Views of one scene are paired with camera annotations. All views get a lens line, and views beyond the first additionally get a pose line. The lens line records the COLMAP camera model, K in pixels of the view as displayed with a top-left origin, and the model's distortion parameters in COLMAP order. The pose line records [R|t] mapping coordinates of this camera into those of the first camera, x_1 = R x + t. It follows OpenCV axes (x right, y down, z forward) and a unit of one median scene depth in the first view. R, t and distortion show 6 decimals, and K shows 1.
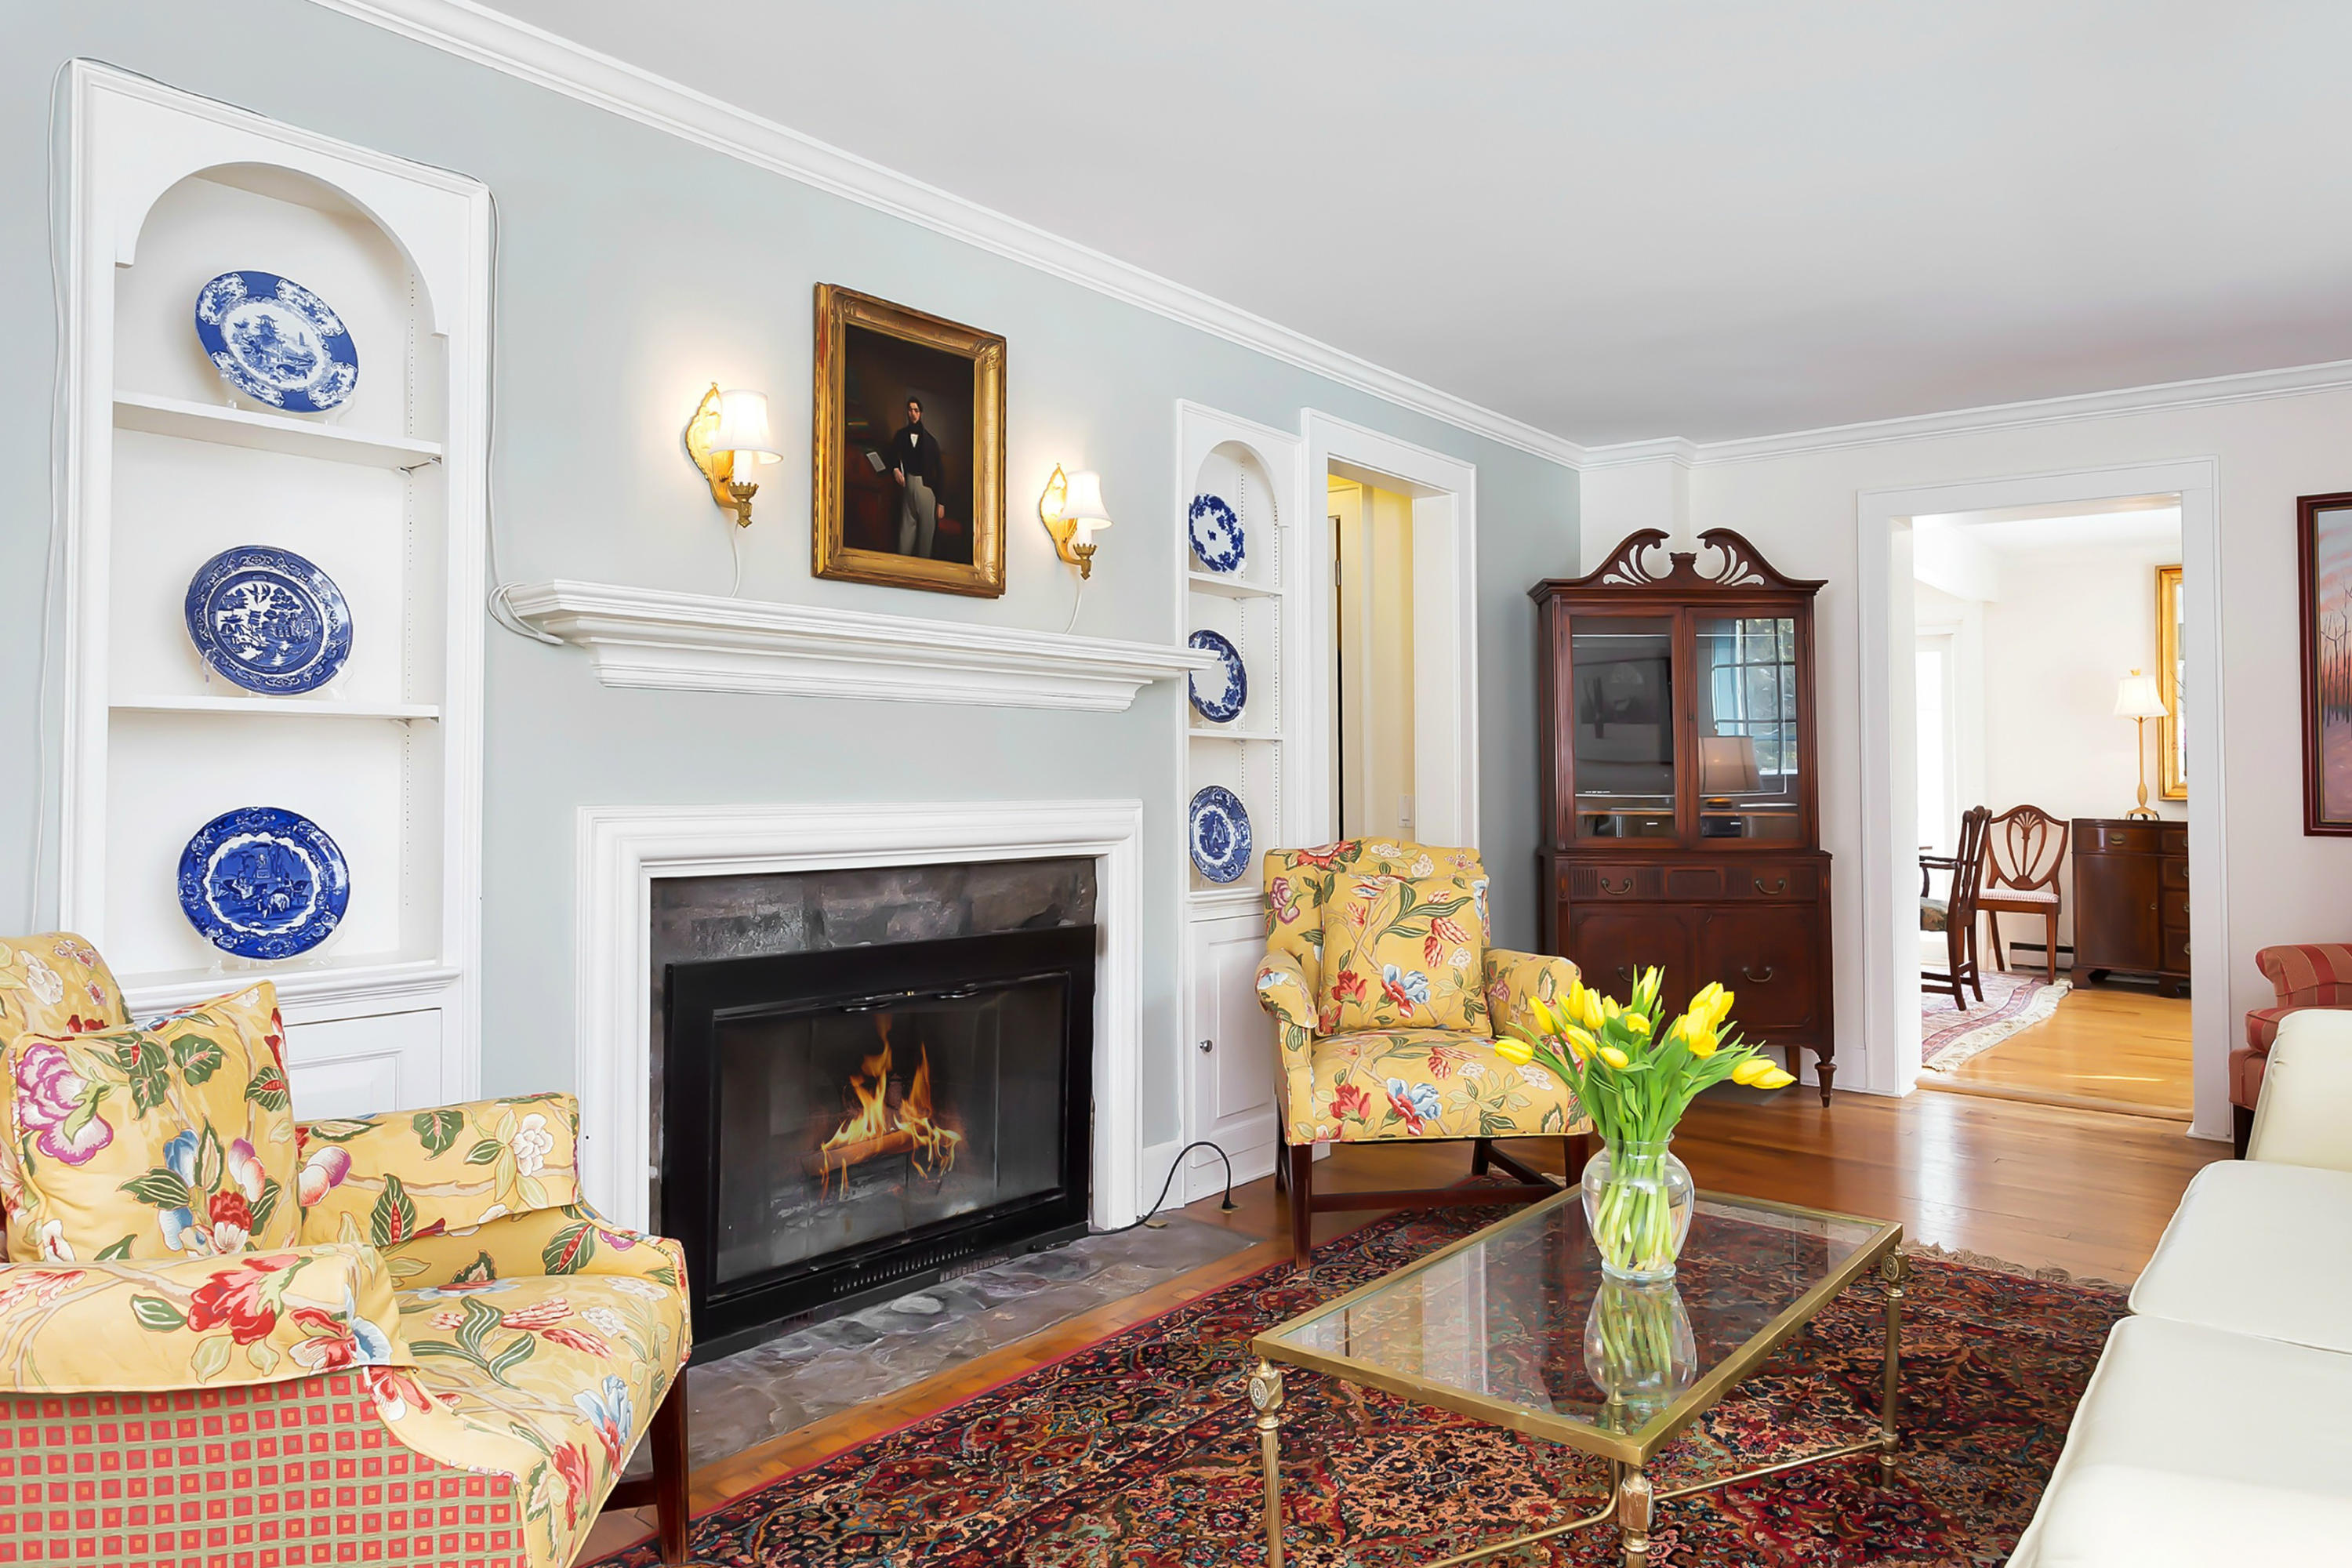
lens RADIAL K [[1537.8, 0, 1178.4], [0, 1537.8, 724.9], [0, 0, 1]] dist [-0.022821, 0.003451]
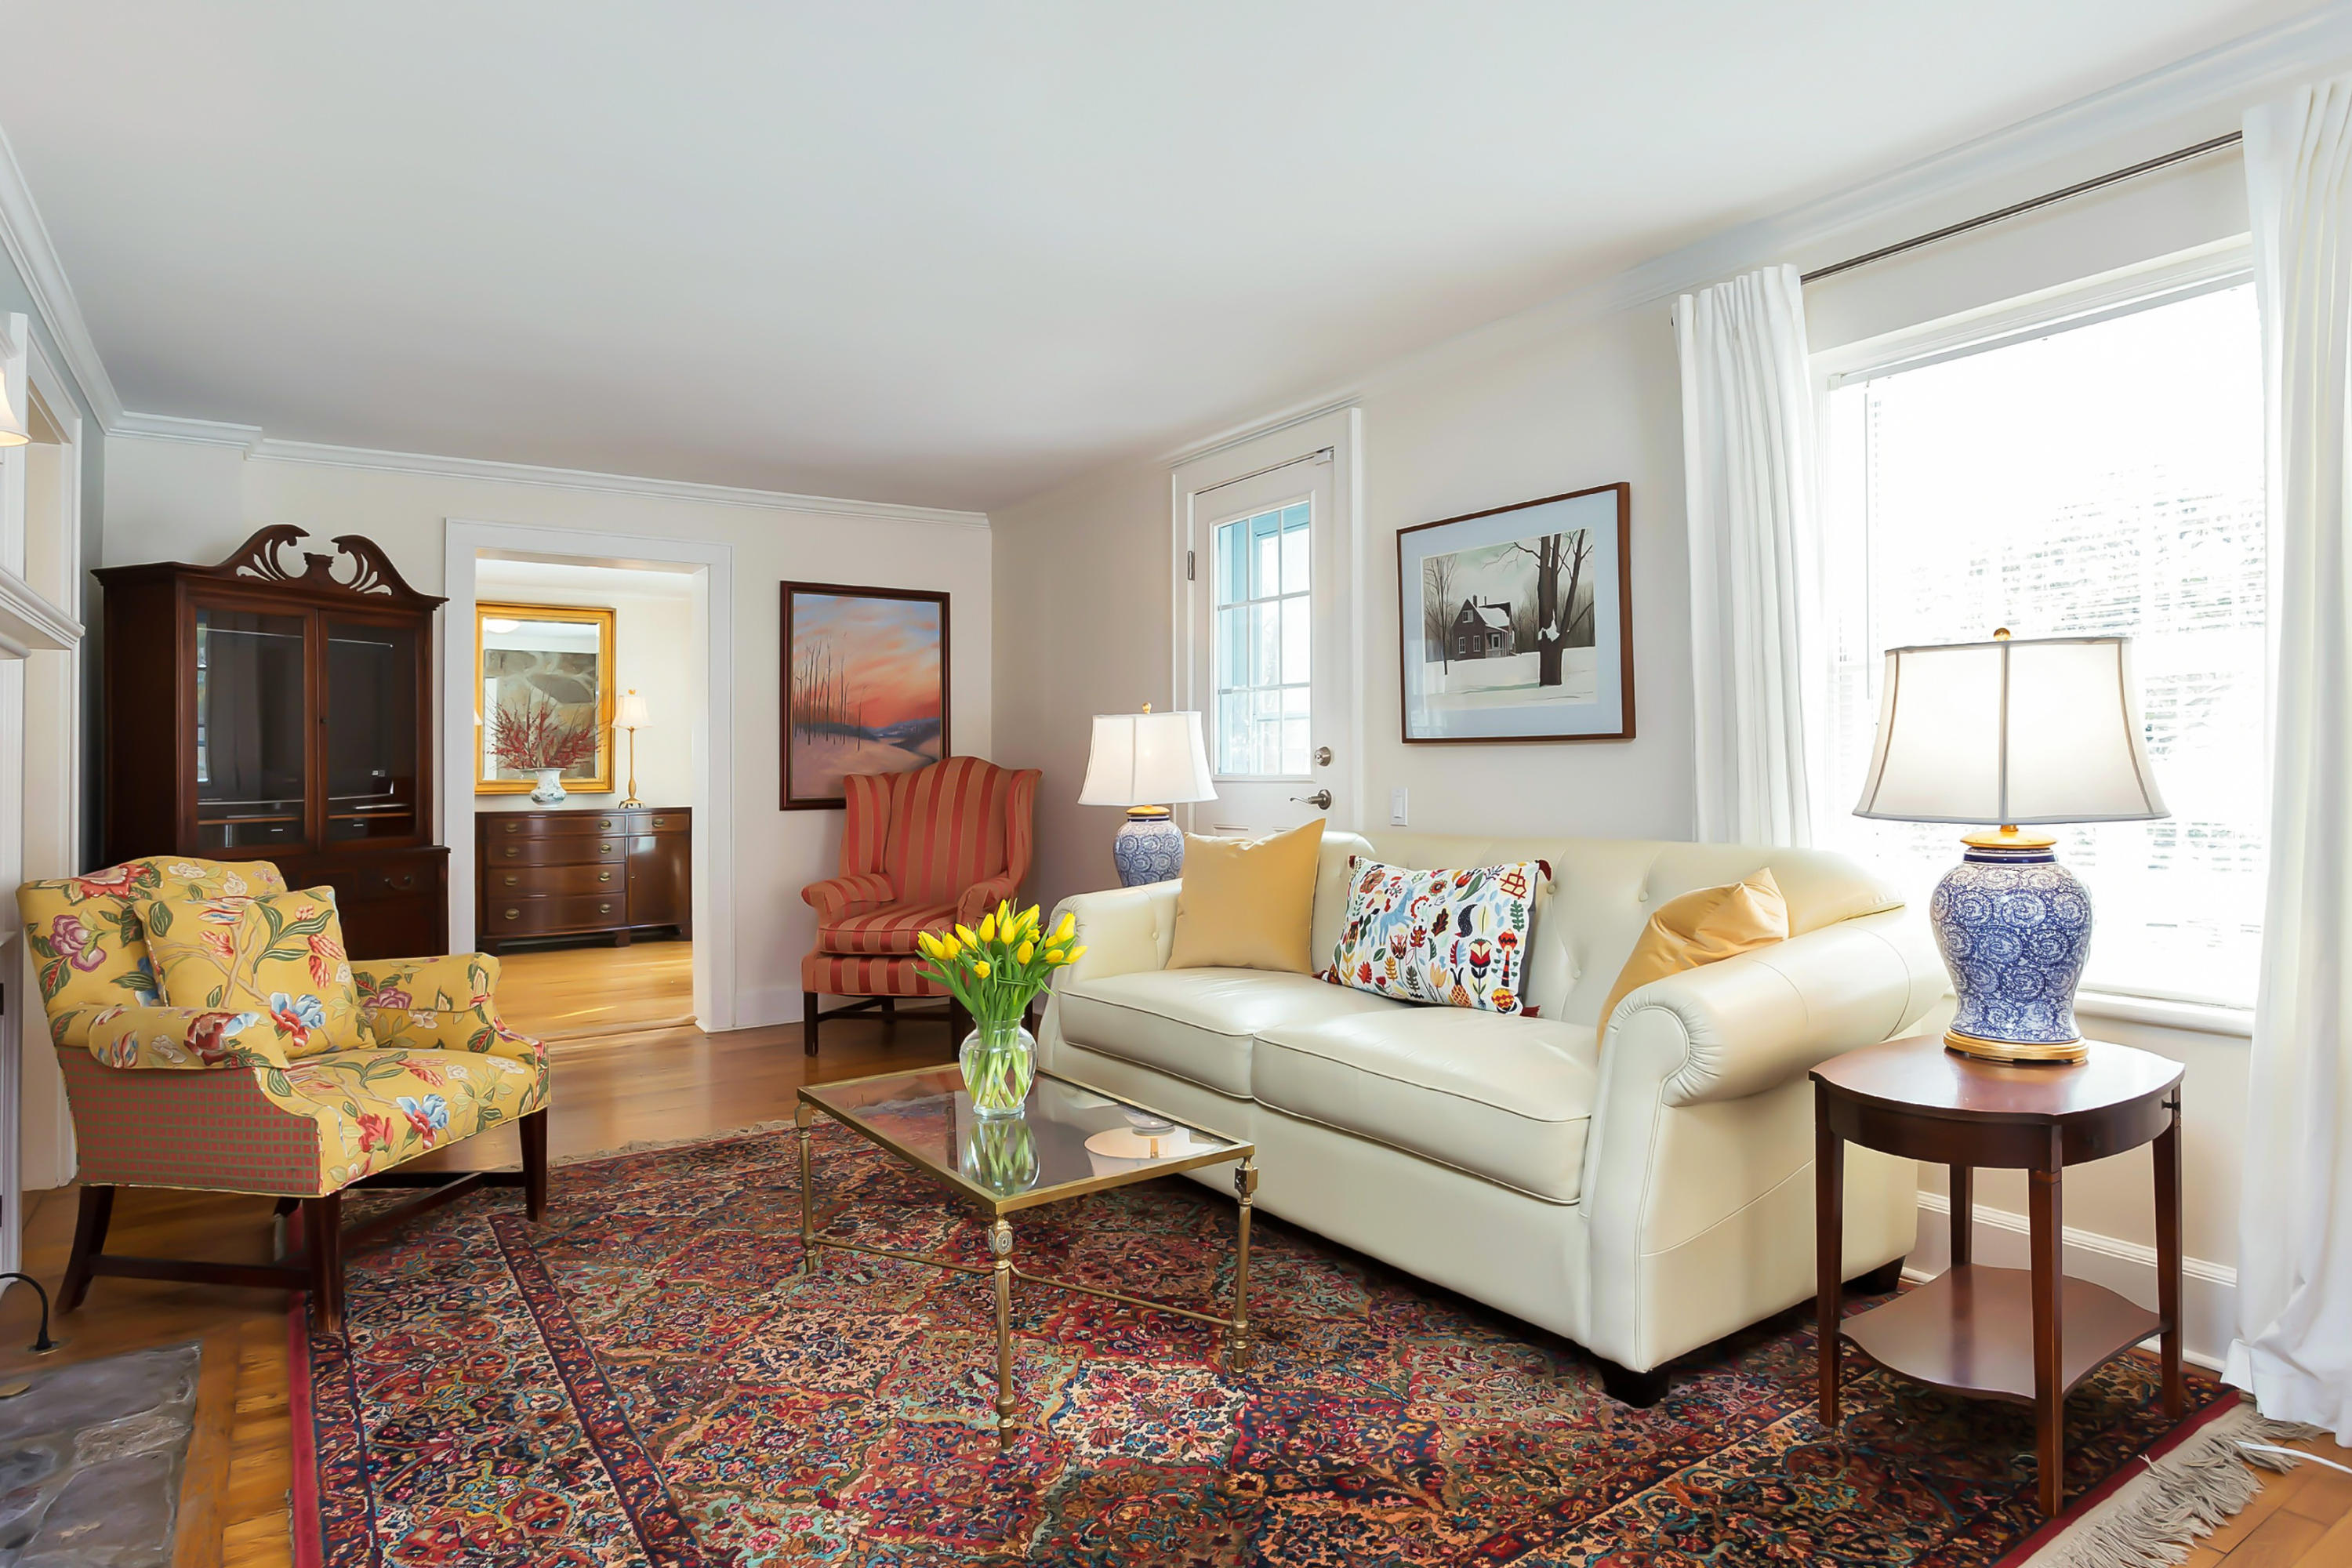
lens RADIAL K [[1537.8, 0, 1178.4], [0, 1537.8, 724.9], [0, 0, 1]] dist [-0.022821, 0.003451]
pose [[0.217443, 0.015765, 0.975946, -0.689924], [-0.014908, 0.999807, -0.012829, 0.003218], [-0.975959, -0.011760, 0.217636, 0.324731]]
